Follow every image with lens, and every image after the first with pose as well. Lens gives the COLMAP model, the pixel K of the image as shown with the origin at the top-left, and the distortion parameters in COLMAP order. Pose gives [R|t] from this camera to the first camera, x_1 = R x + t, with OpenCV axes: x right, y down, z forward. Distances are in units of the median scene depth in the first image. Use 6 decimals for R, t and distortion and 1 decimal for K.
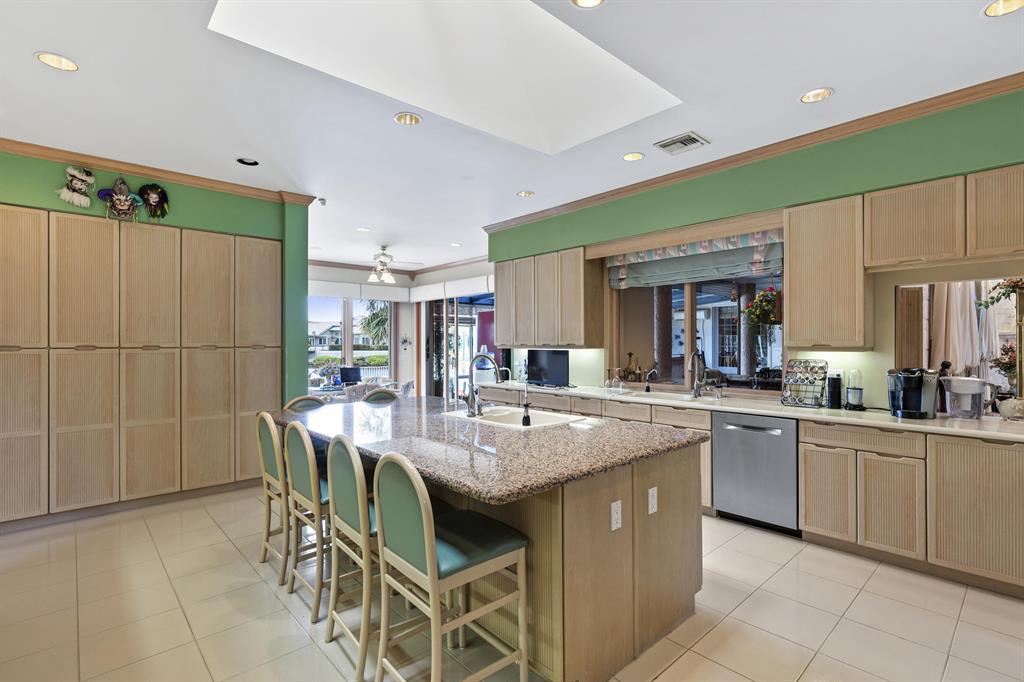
lens RADIAL K [[480.1, 0, 520.4], [0, 480.1, 341.3], [0, 0, 1]] dist [0.002491, 0.000194]
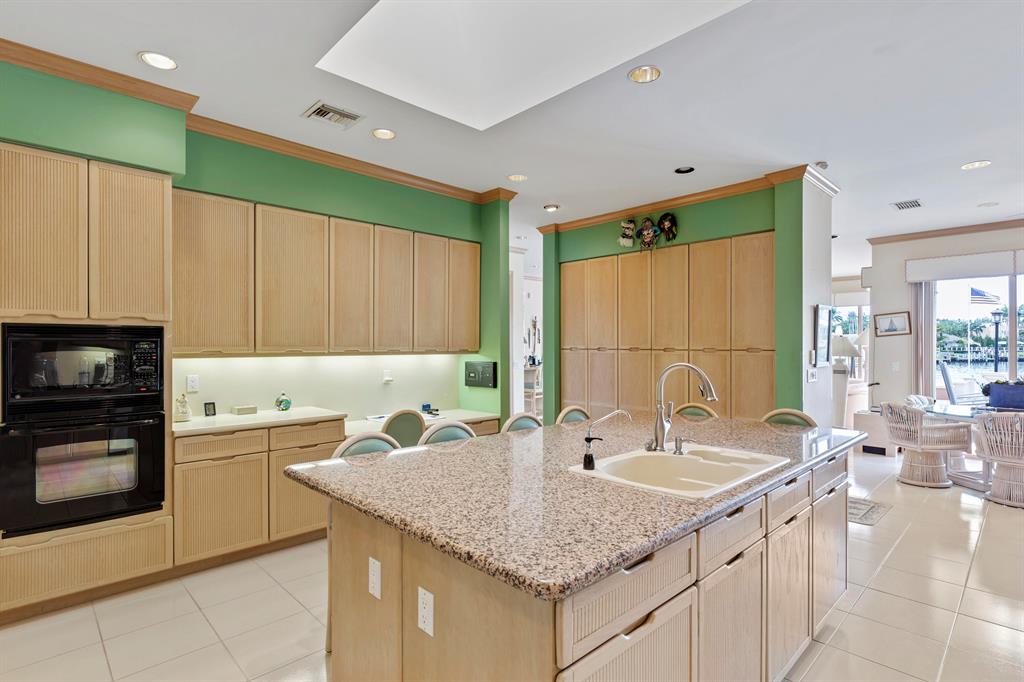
lens RADIAL K [[505.3, 0, 512.3], [0, 505.3, 343.6], [0, 0, 1]] dist [-0.001188, -0.000093]
pose [[0.019087, -0.001981, -0.999816, 0.489231], [0.003022, 0.999994, -0.001923, -0.001098], [0.999813, -0.002985, 0.019093, 0.589229]]
